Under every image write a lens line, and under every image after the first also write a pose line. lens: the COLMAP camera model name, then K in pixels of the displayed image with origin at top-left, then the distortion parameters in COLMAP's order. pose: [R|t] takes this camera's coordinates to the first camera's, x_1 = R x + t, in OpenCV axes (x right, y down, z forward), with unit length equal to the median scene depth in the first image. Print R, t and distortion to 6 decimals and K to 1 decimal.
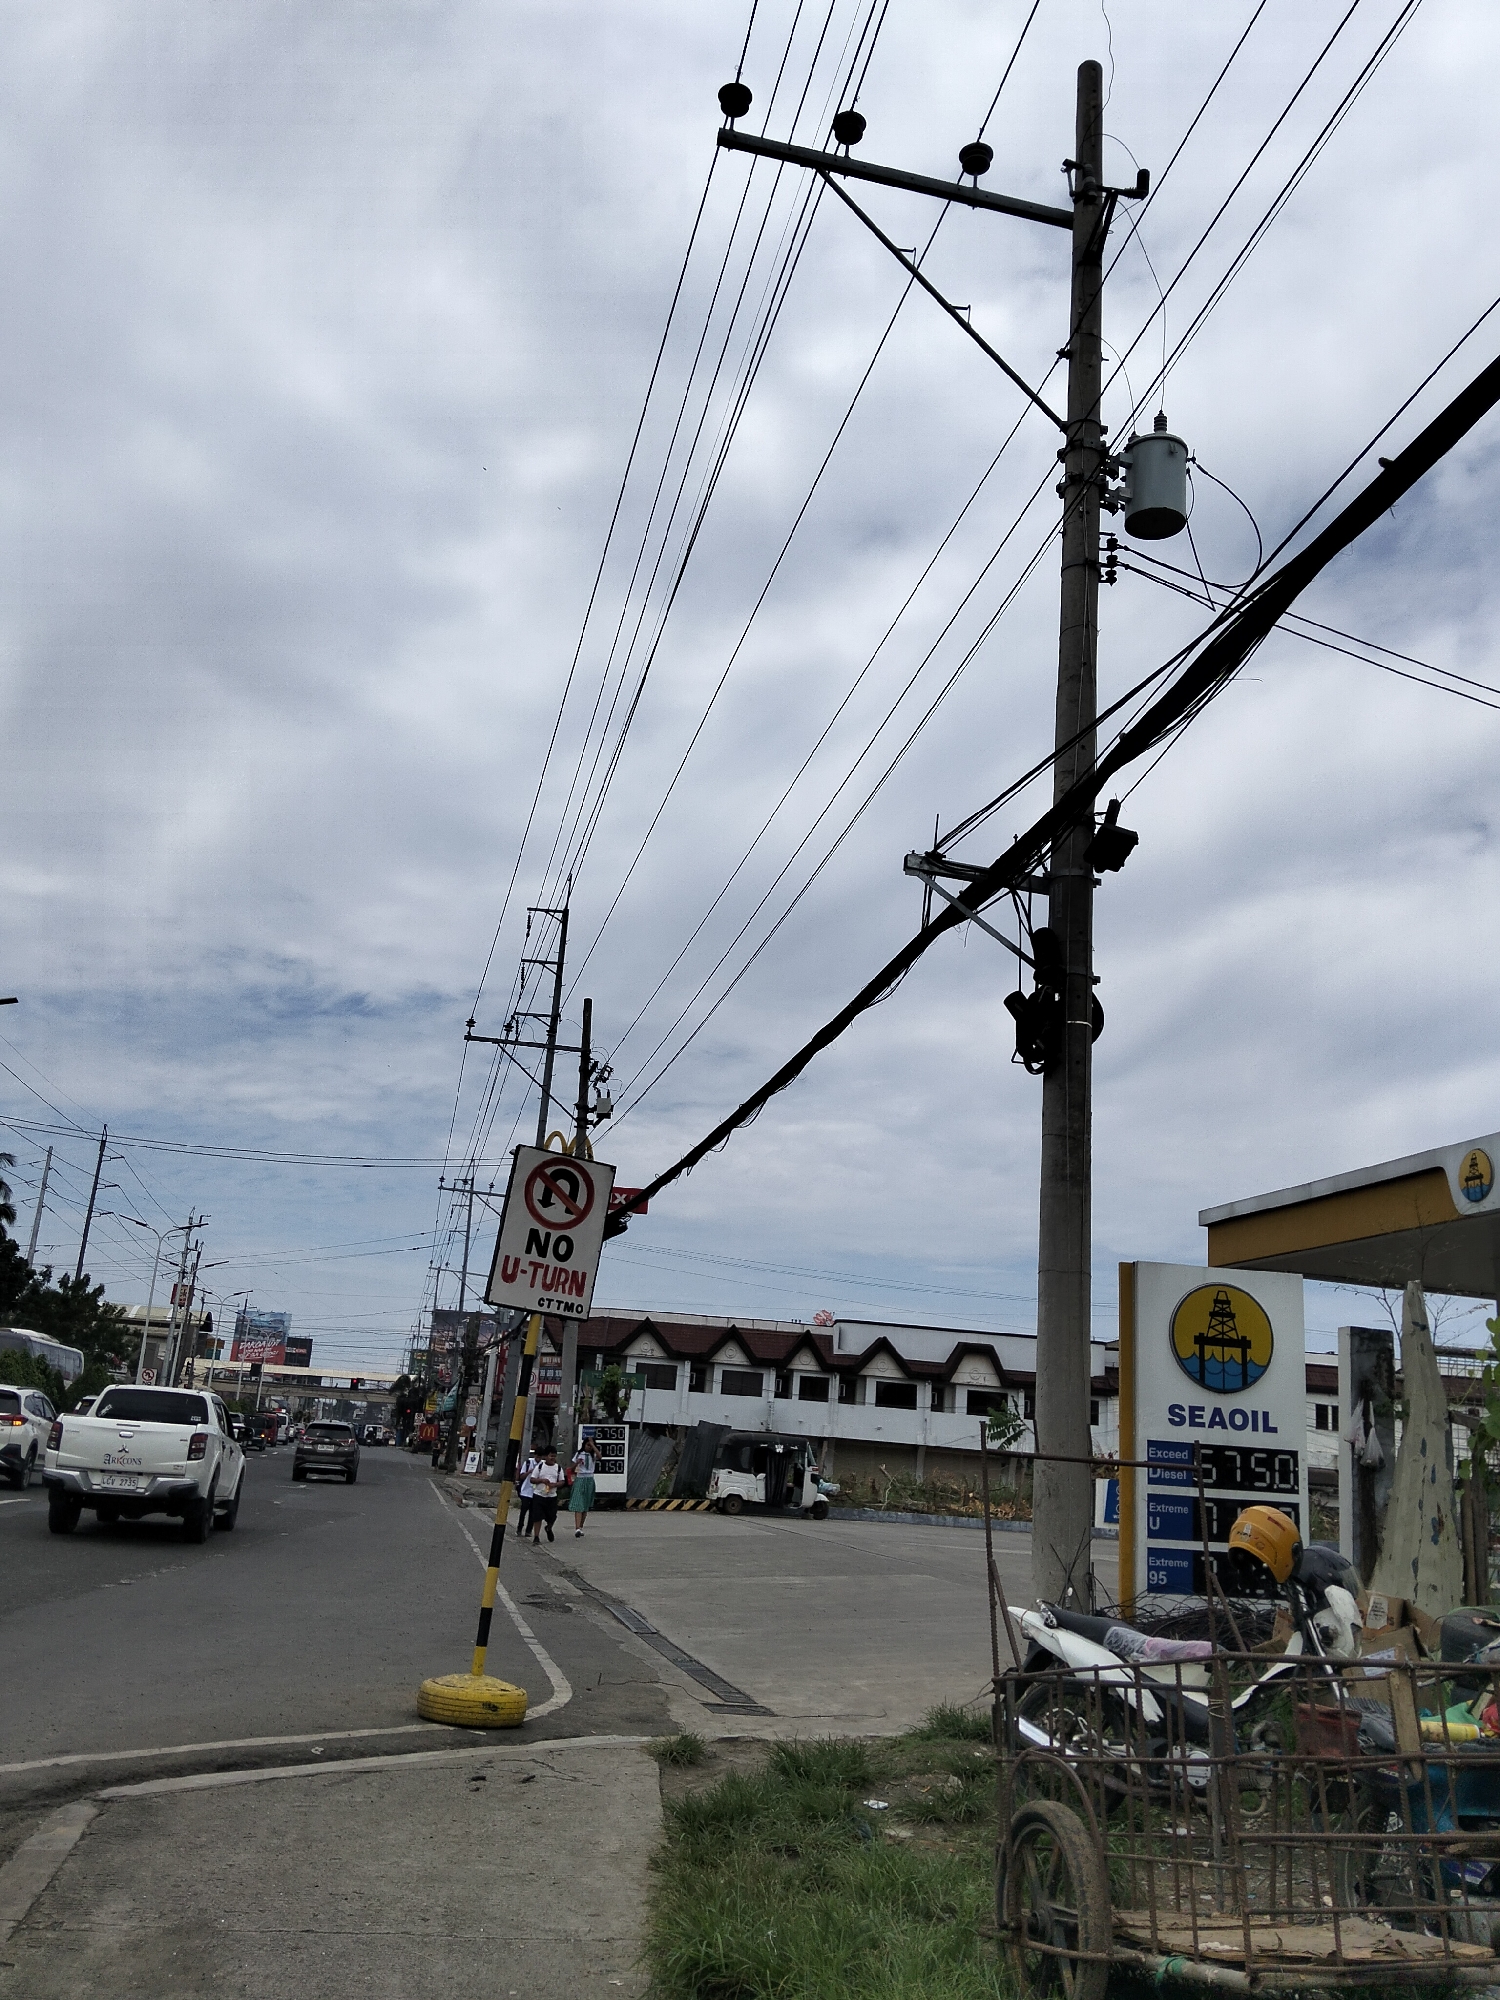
lens RADIAL K [[1562.7, 0, 748.8], [0, 1562.7, 976.9], [0, 0, 1]] dist [0.096714, -0.235477]
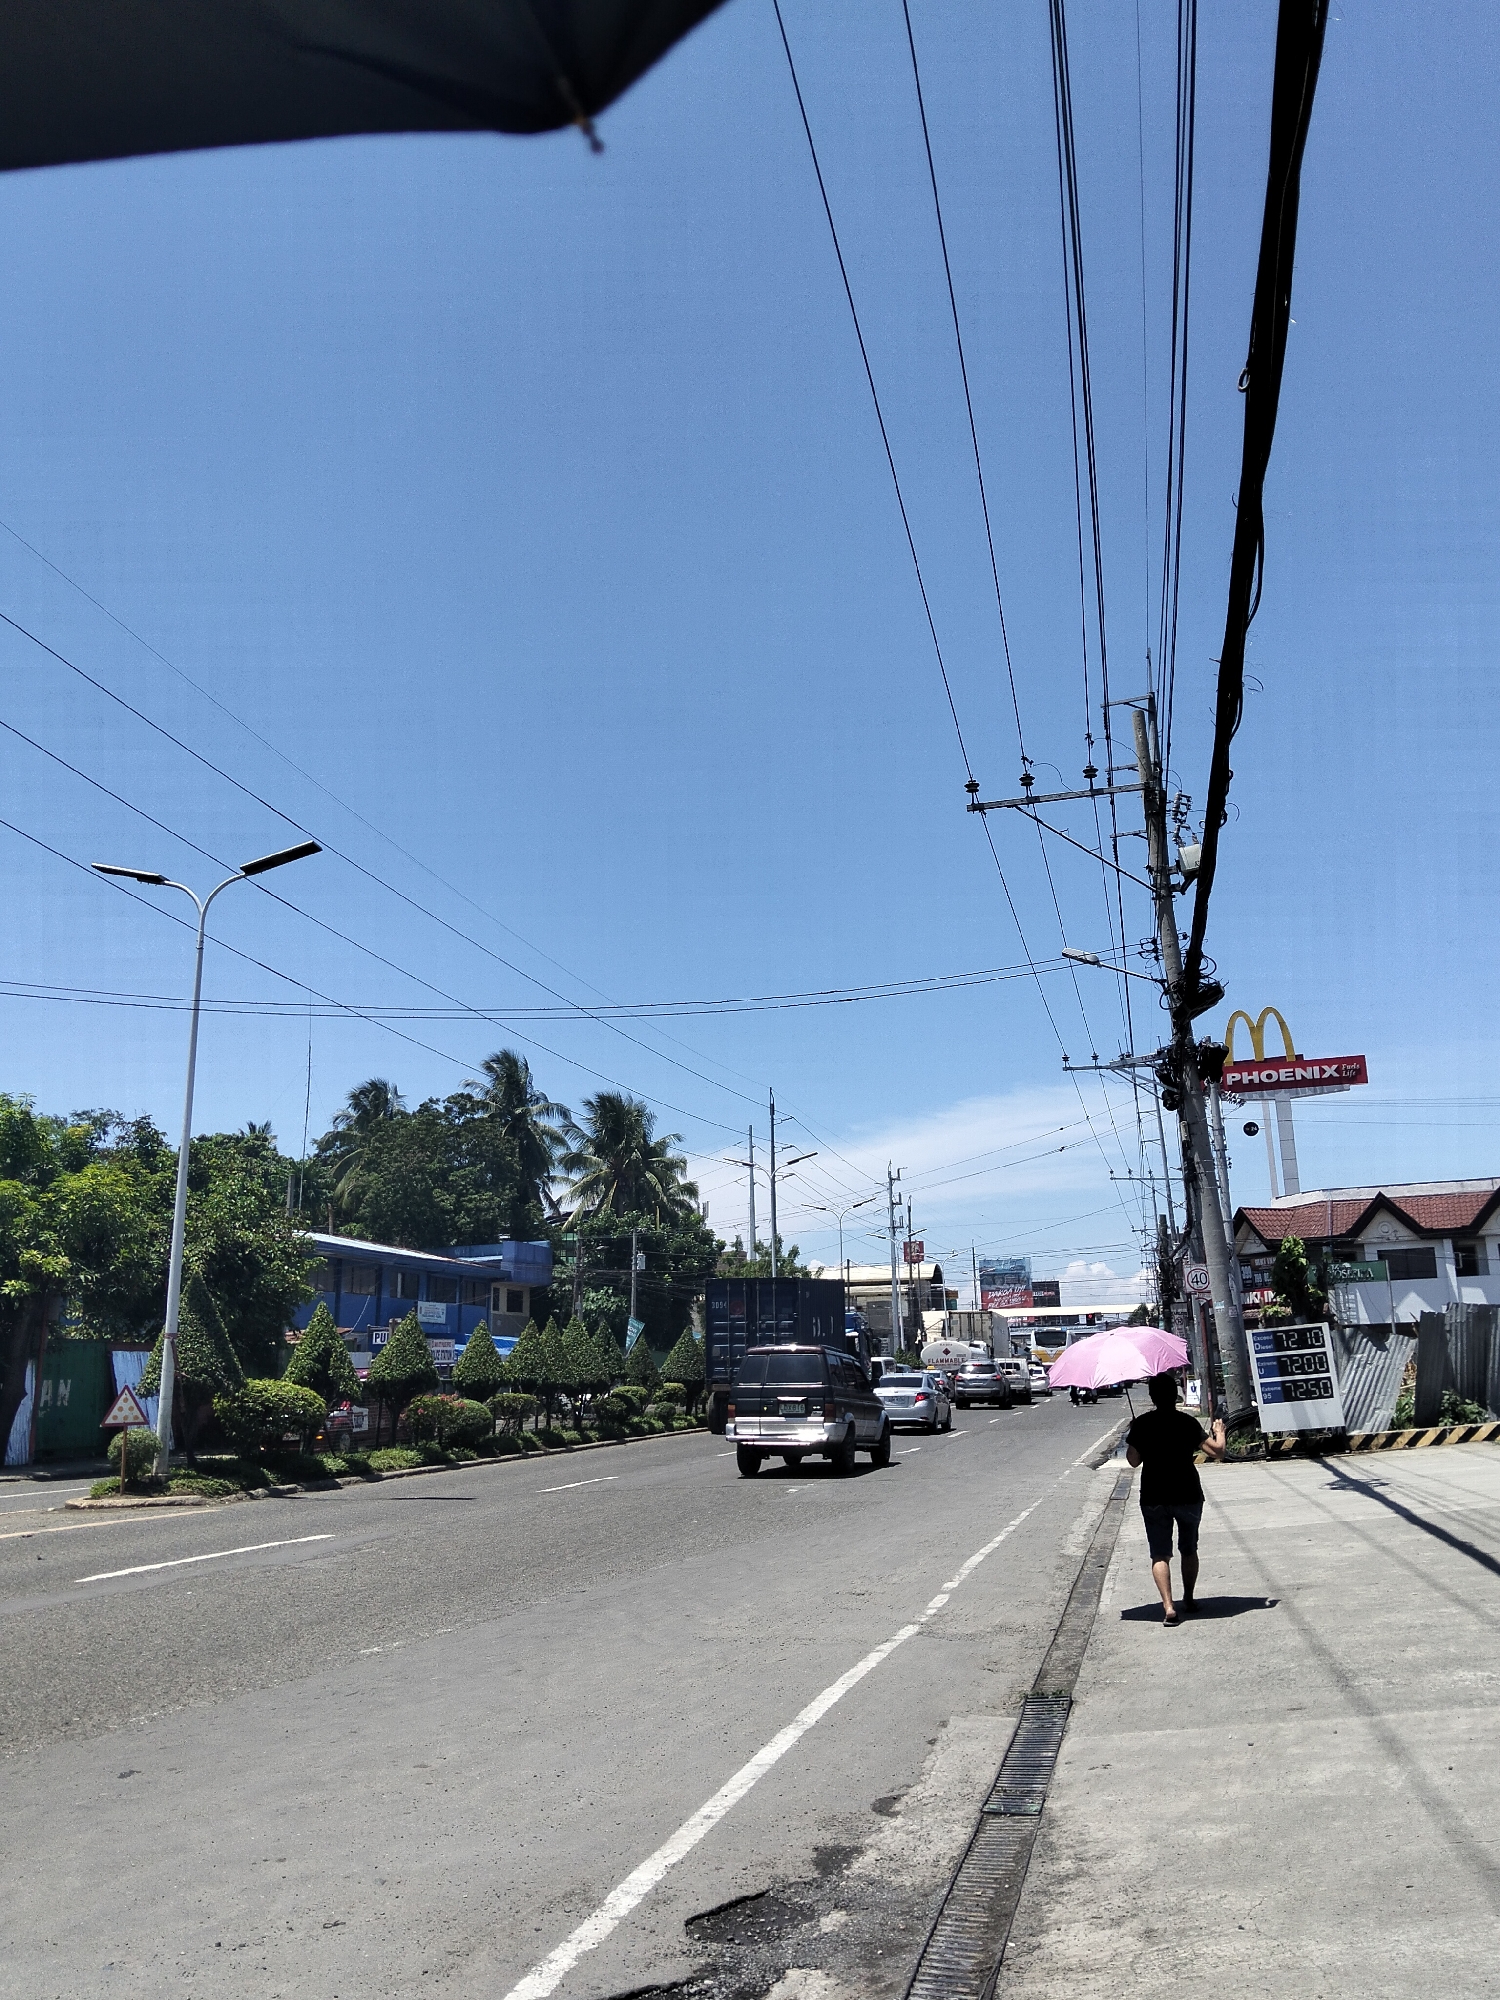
lens RADIAL K [[1526.0, 0, 749.8], [0, 1526.0, 961.7], [0, 0, 1]] dist [-0.052637, -0.002537]
pose [[0.879386, -0.210686, -0.426956, 0.021435], [0.218701, 0.975305, -0.030825, 0.265989], [0.422907, -0.066268, 0.903747, 0.864874]]
